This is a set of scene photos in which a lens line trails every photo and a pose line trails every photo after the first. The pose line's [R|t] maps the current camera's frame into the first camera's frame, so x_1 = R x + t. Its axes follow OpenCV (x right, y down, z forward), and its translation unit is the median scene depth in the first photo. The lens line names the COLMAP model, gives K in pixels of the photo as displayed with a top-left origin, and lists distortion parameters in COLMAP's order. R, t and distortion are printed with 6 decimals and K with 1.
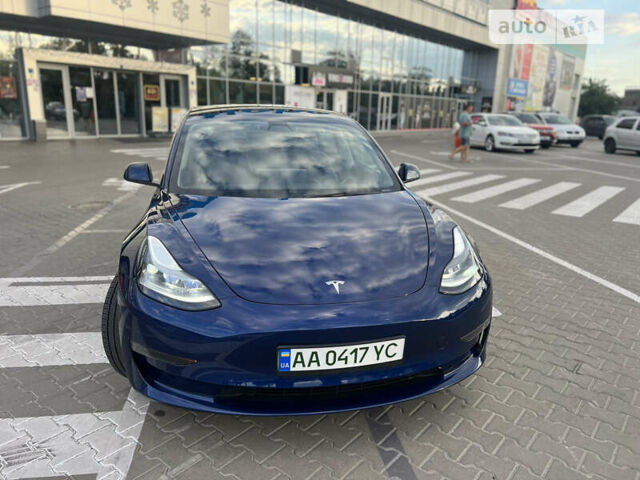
lens RADIAL K [[492.5, 0, 320.0], [0, 492.5, 240.0], [0, 0, 1]] dist [0.035409, -0.029195]
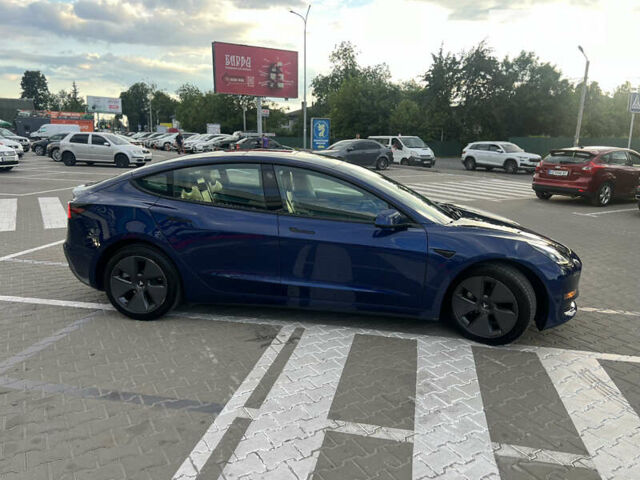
lens RADIAL K [[492.5, 0, 320.0], [0, 492.5, 240.0], [0, 0, 1]] dist [0.035409, -0.029195]
pose [[0.318624, -0.208943, 0.924566, -0.166774], [0.218117, 0.965389, 0.143001, -0.032056], [-0.922444, 0.156100, 0.353170, 0.083283]]
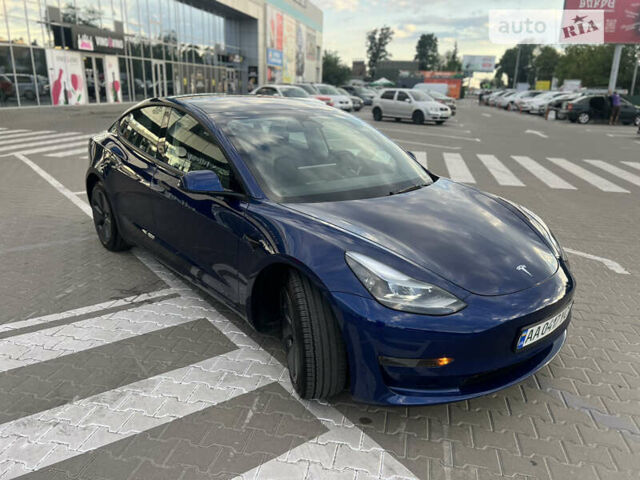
lens RADIAL K [[492.5, 0, 320.0], [0, 492.5, 240.0], [0, 0, 1]] dist [0.035409, -0.029195]
pose [[0.878010, -0.140934, 0.457424, -0.067508], [0.110734, 0.989552, 0.092333, -0.010501], [-0.465657, -0.030417, 0.884442, 0.011869]]
